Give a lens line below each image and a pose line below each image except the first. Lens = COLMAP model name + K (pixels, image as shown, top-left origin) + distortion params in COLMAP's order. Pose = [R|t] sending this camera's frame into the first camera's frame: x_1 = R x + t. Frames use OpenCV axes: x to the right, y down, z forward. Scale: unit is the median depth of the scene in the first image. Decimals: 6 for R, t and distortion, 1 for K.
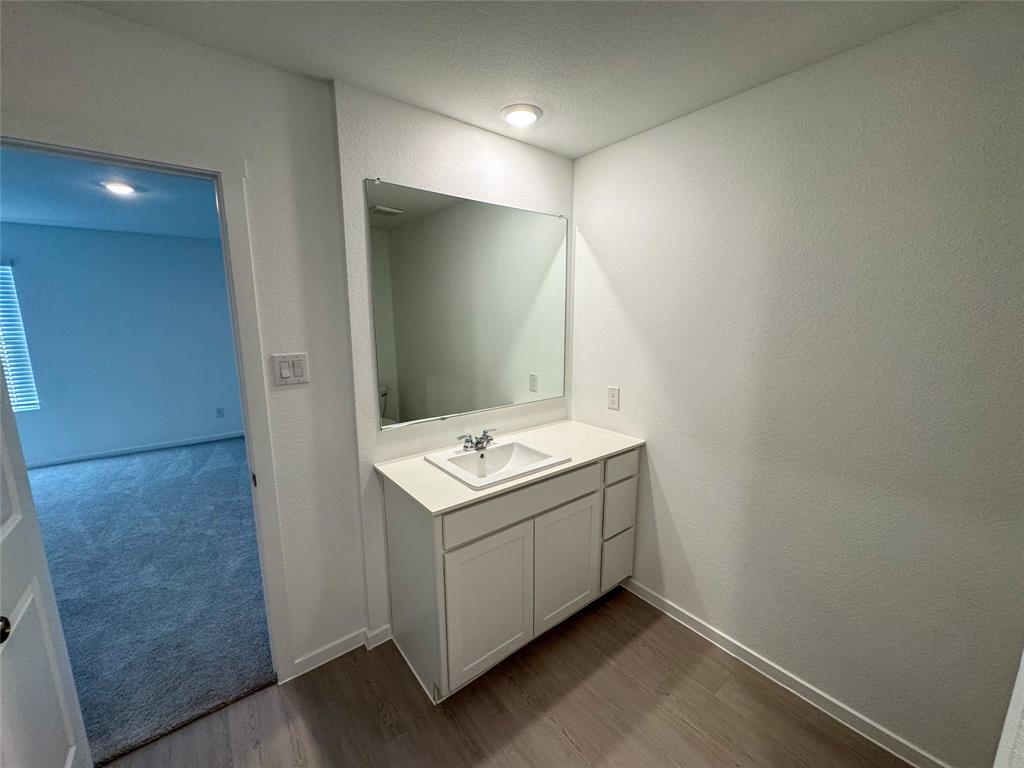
lens RADIAL K [[410.0, 0, 512.0], [0, 410.0, 384.0], [0, 0, 1]] dist [-0.001763, 0.000179]
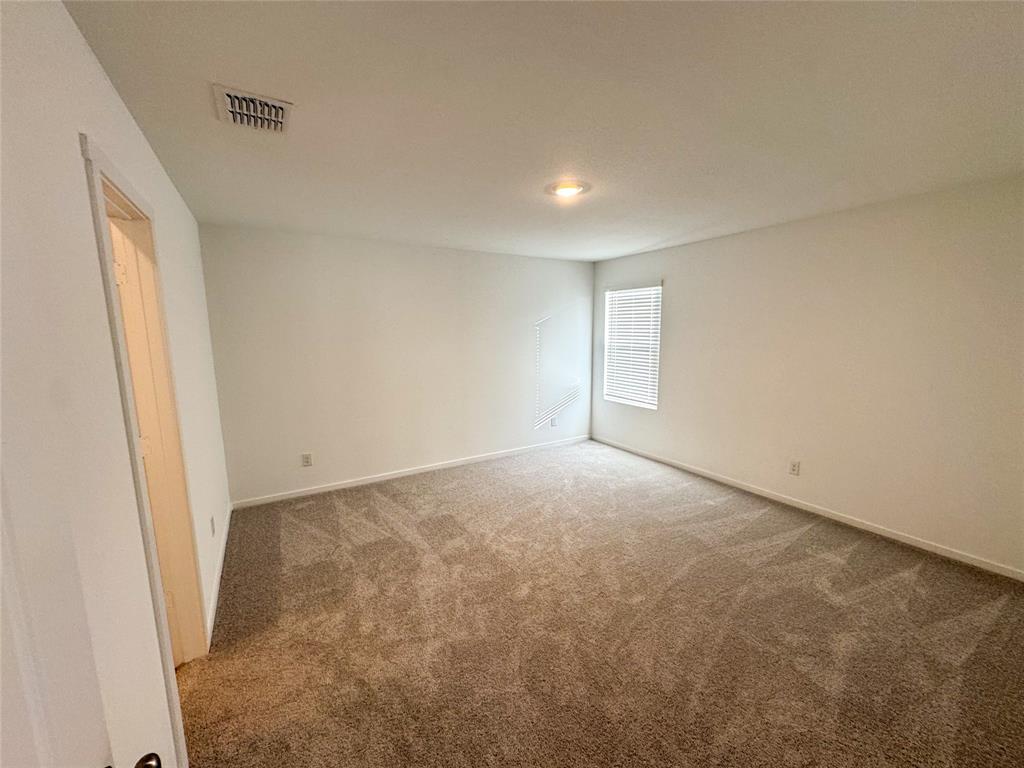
lens RADIAL K [[410.0, 0, 512.0], [0, 410.0, 384.0], [0, 0, 1]] dist [-0.001763, 0.000179]
pose [[-0.125043, 0.138993, -0.982367, 0.012072], [-0.158775, 0.974574, 0.158100, -0.140547], [0.979364, 0.175745, -0.099795, 0.787847]]
